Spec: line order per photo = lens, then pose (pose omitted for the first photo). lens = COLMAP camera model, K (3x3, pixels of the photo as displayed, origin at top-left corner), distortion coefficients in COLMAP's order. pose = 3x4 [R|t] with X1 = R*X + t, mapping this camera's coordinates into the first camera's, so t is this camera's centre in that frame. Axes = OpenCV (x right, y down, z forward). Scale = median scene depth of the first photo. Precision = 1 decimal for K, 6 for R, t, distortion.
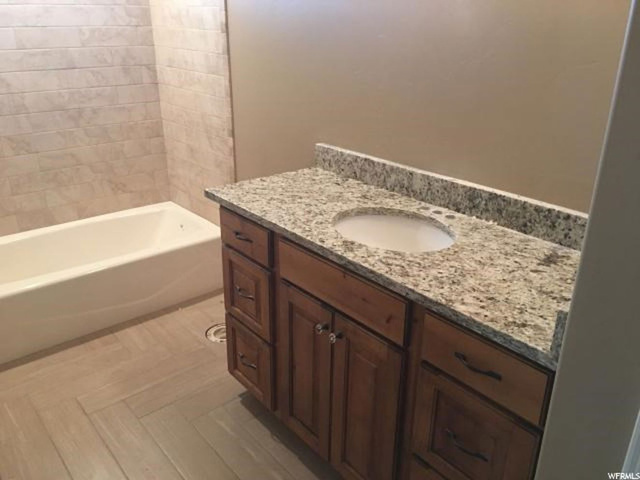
lens RADIAL K [[543.5, 0, 318.6], [0, 543.5, 232.3], [0, 0, 1]] dist [0.089157, -0.117653]
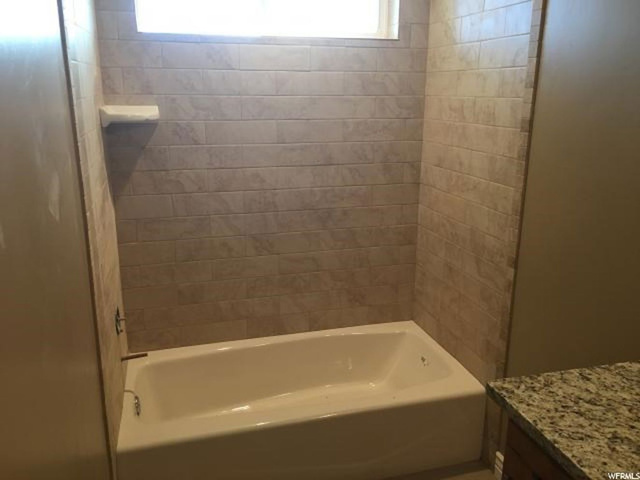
lens RADIAL K [[543.5, 0, 318.6], [0, 543.5, 232.3], [0, 0, 1]] dist [0.089157, -0.117653]
pose [[0.908121, 0.105055, -0.405313, -0.095869], [-0.156981, 0.982829, -0.096979, -0.101588], [0.388165, 0.151695, 0.909019, 0.214183]]
